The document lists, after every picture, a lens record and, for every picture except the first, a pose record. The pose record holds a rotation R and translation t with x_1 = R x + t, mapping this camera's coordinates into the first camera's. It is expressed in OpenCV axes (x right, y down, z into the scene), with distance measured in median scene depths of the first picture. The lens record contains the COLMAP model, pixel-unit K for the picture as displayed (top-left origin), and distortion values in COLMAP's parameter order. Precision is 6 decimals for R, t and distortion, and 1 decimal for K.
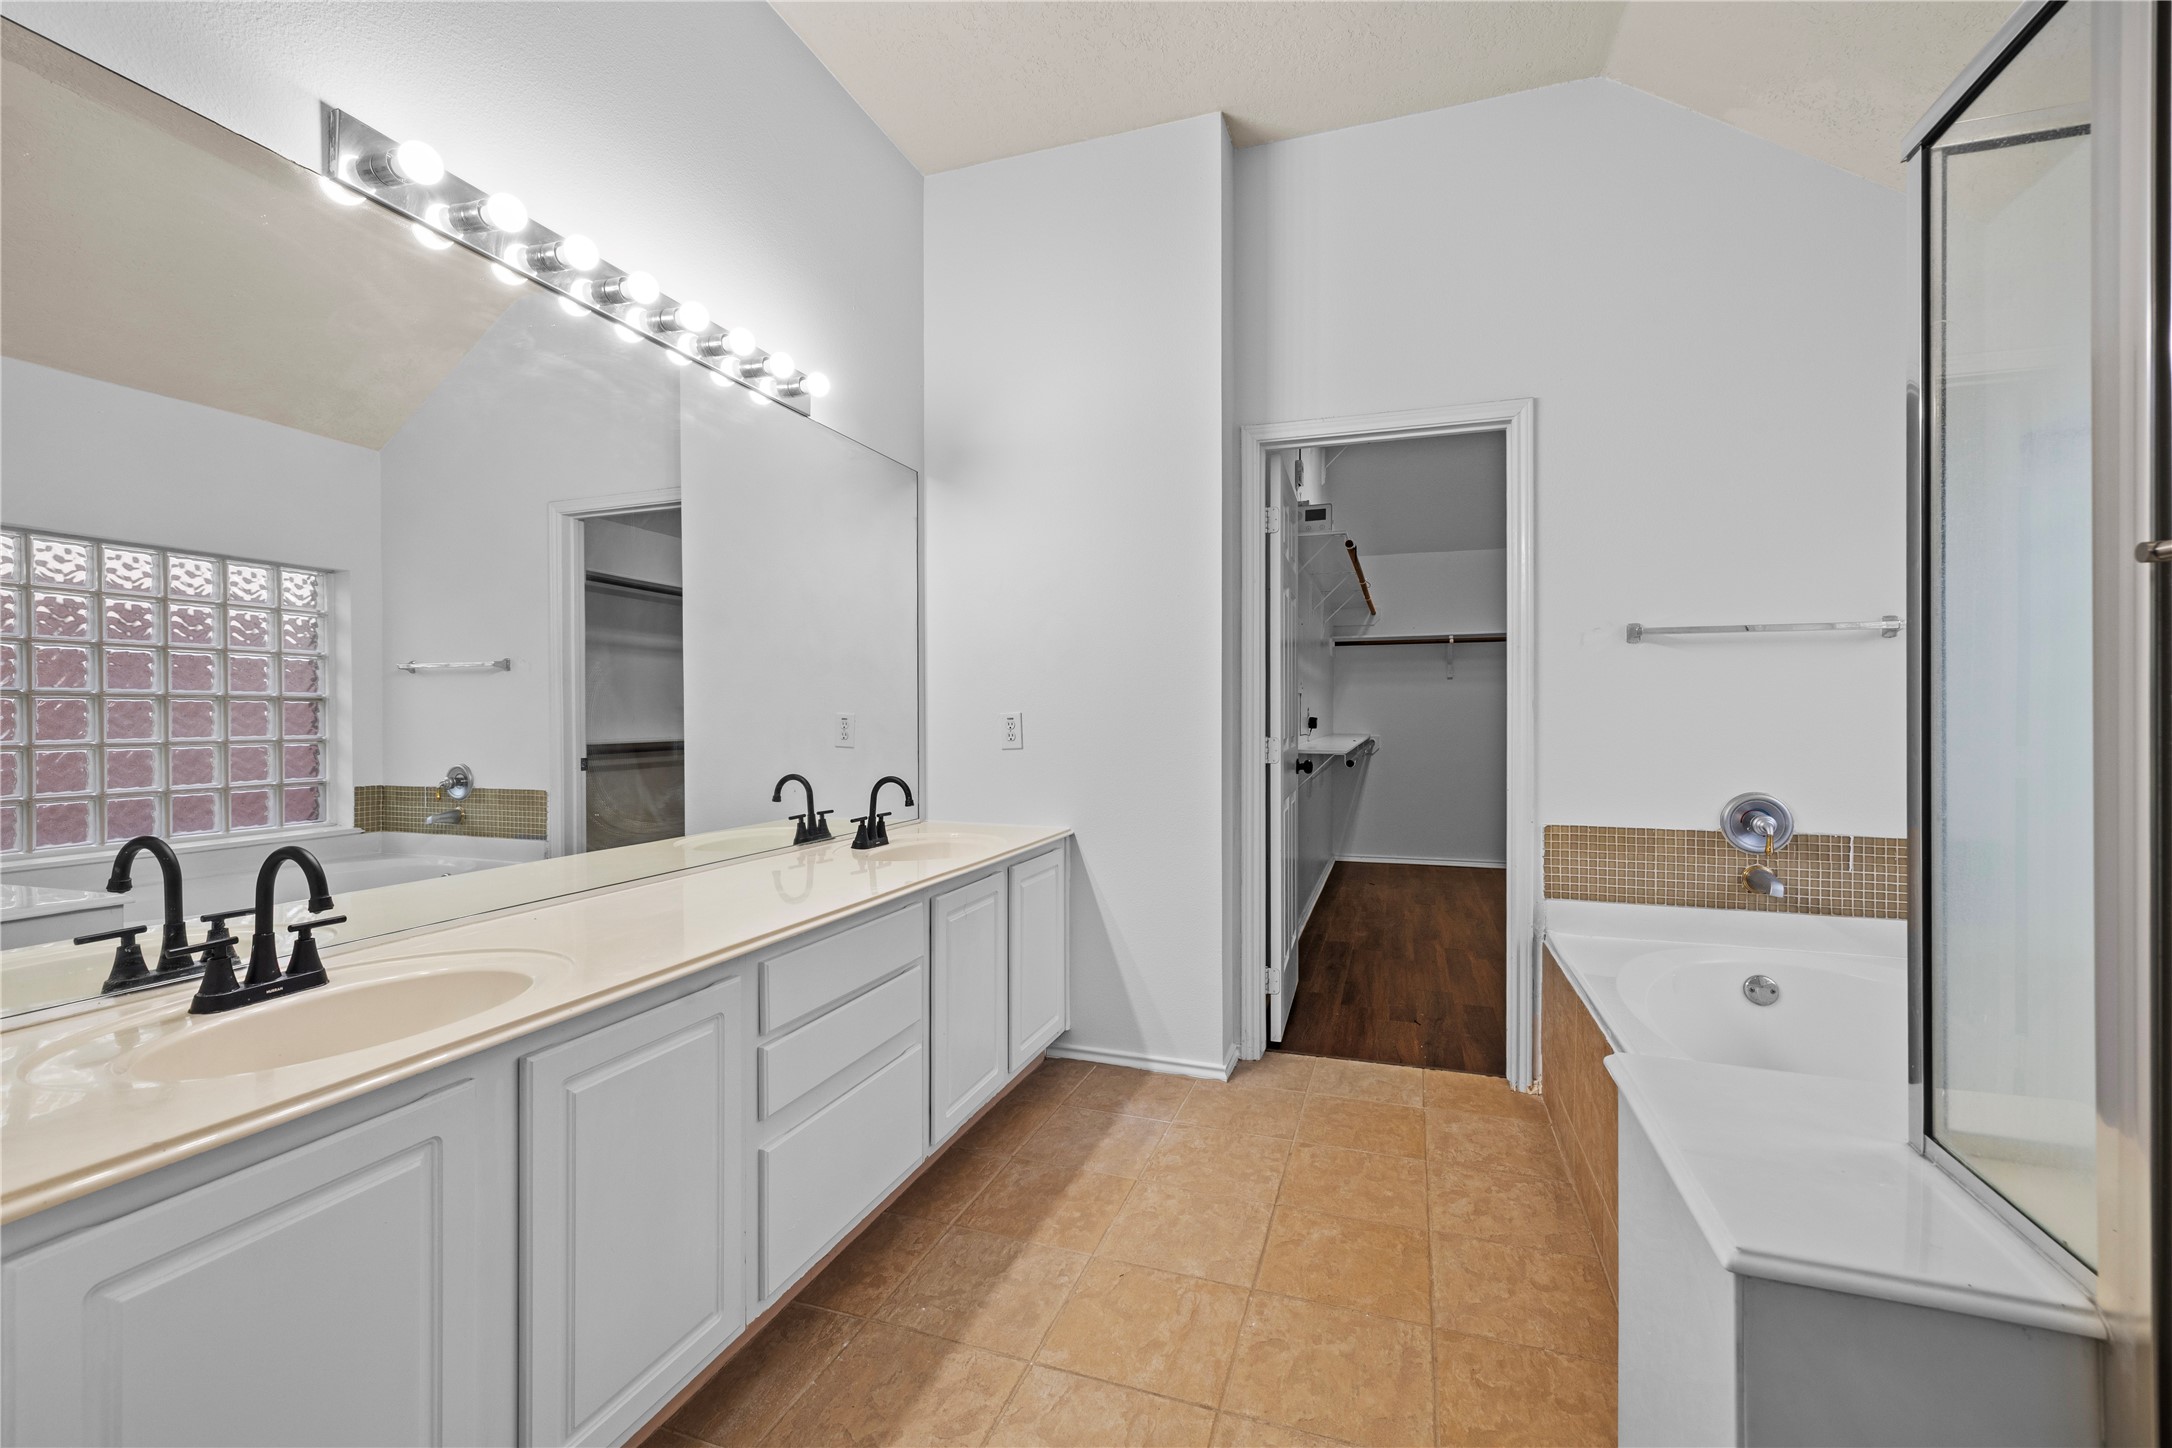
lens RADIAL K [[920.3, 0, 1086.0], [0, 920.3, 724.0], [0, 0, 1]] dist [0.000876, 0.000144]
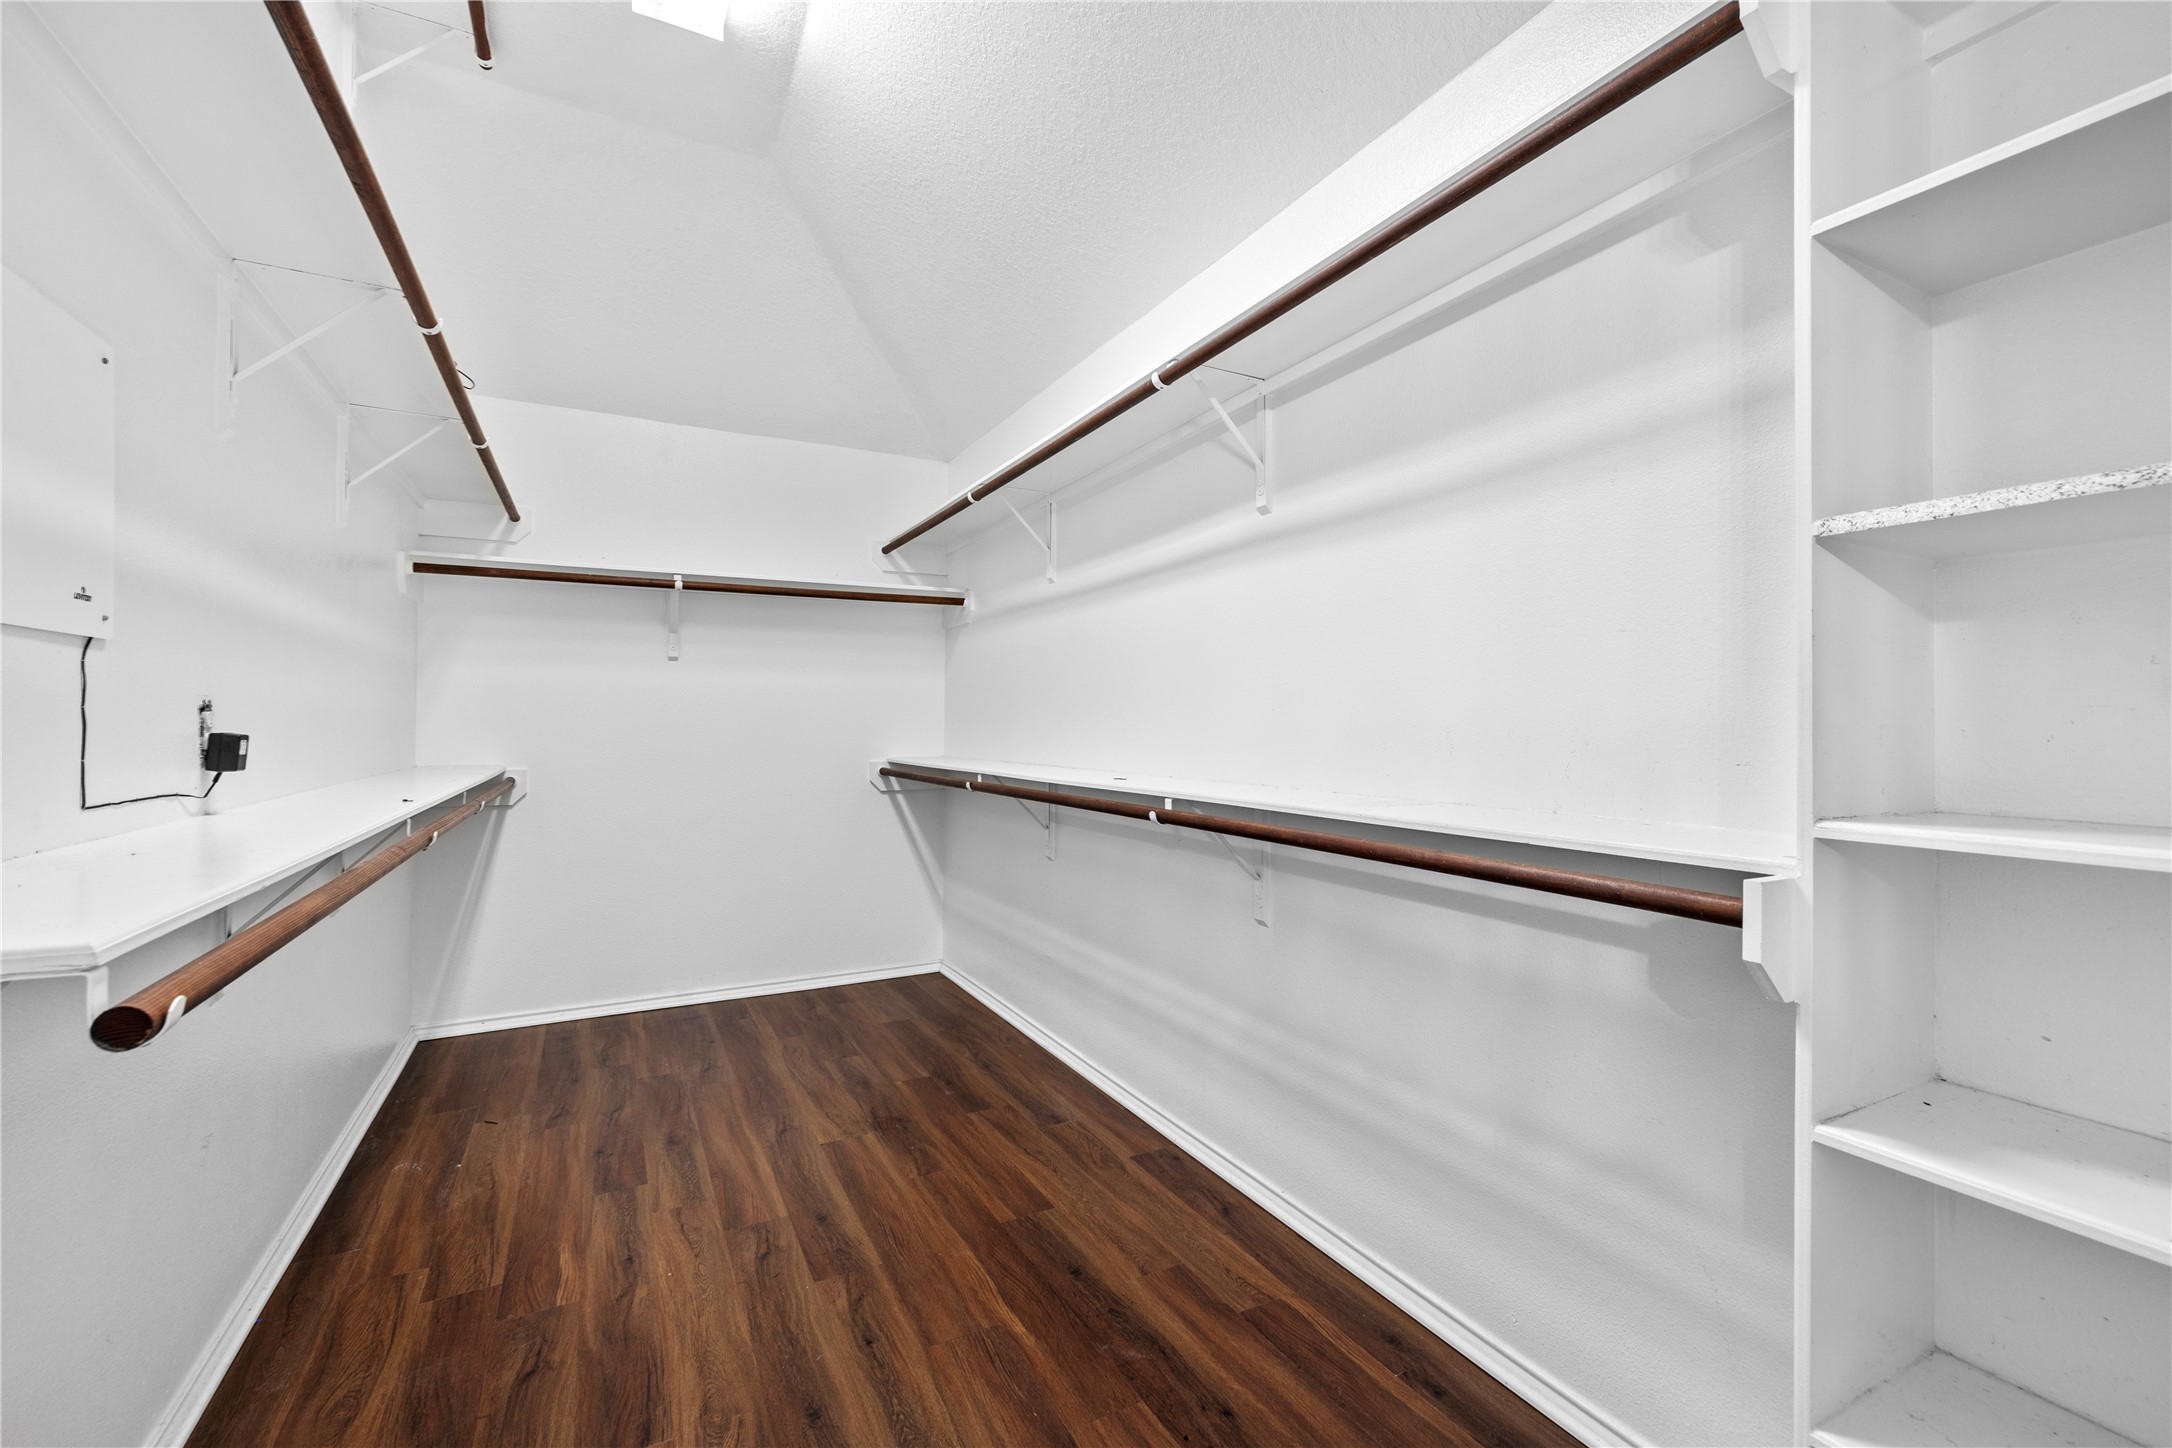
lens RADIAL K [[920.3, 0, 1086.0], [0, 920.3, 724.0], [0, 0, 1]] dist [0.000876, 0.000144]
pose [[0.657976, 0.003642, 0.753030, 0.148935], [0.011661, 0.999819, -0.015025, -0.001293], [-0.752948, 0.018667, 0.657815, 0.460436]]
